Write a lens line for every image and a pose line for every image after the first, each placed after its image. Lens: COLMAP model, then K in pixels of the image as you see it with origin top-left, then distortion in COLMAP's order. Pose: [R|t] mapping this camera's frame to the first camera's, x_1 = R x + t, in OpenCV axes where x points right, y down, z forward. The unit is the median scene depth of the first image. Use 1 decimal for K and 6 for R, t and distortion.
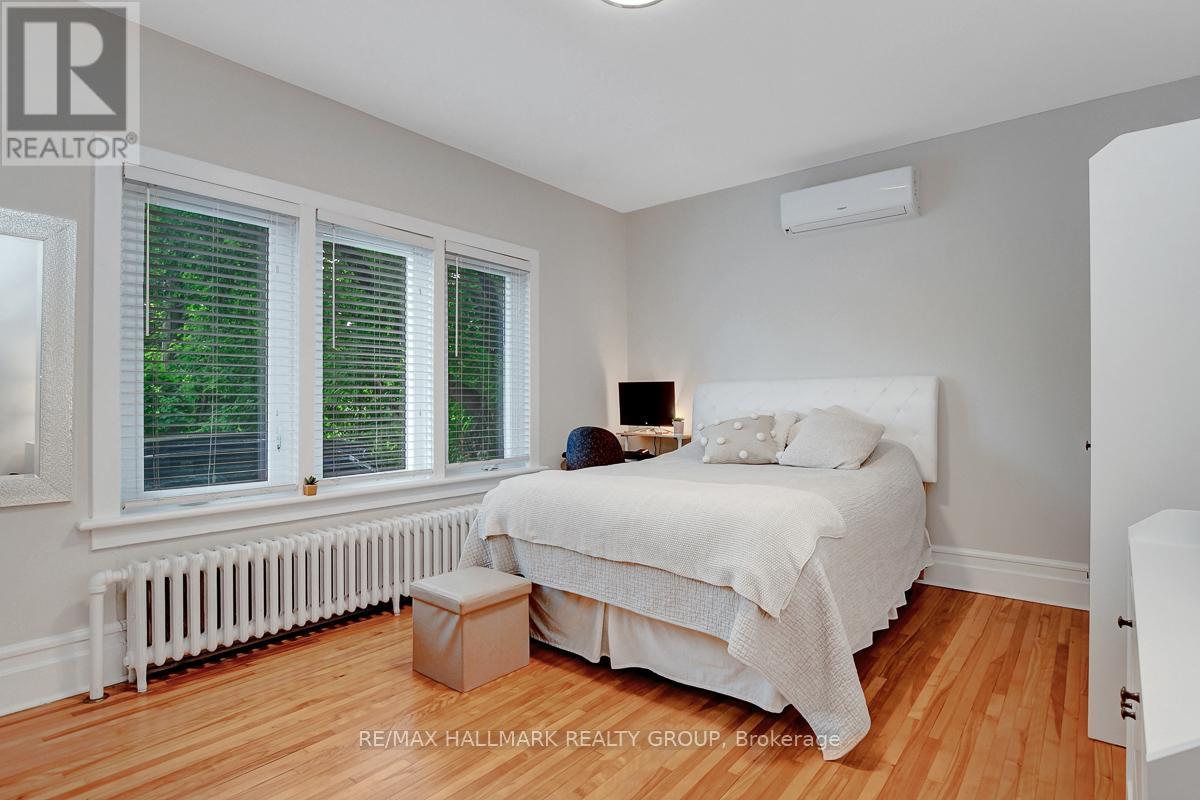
lens RADIAL K [[610.3, 0, 601.0], [0, 610.3, 413.5], [0, 0, 1]] dist [0.000864, 0.000118]
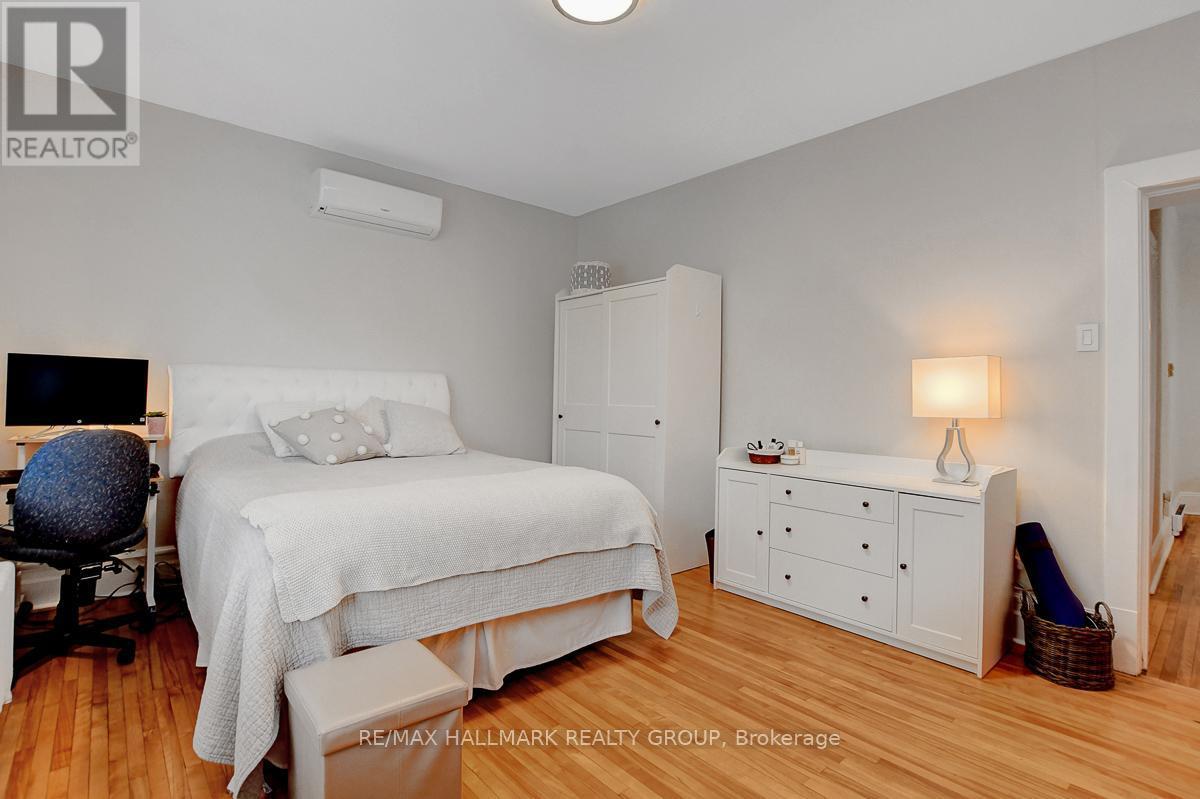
lens RADIAL K [[576.7, 0, 600.0], [0, 576.7, 399.5], [0, 0, 1]] dist [-0.001833, -0.000090]
pose [[0.177755, 0.000084, 0.984075, -0.555791], [0.001401, 0.999999, -0.000338, -0.008441], [-0.984074, 0.001438, 0.177755, 0.486757]]
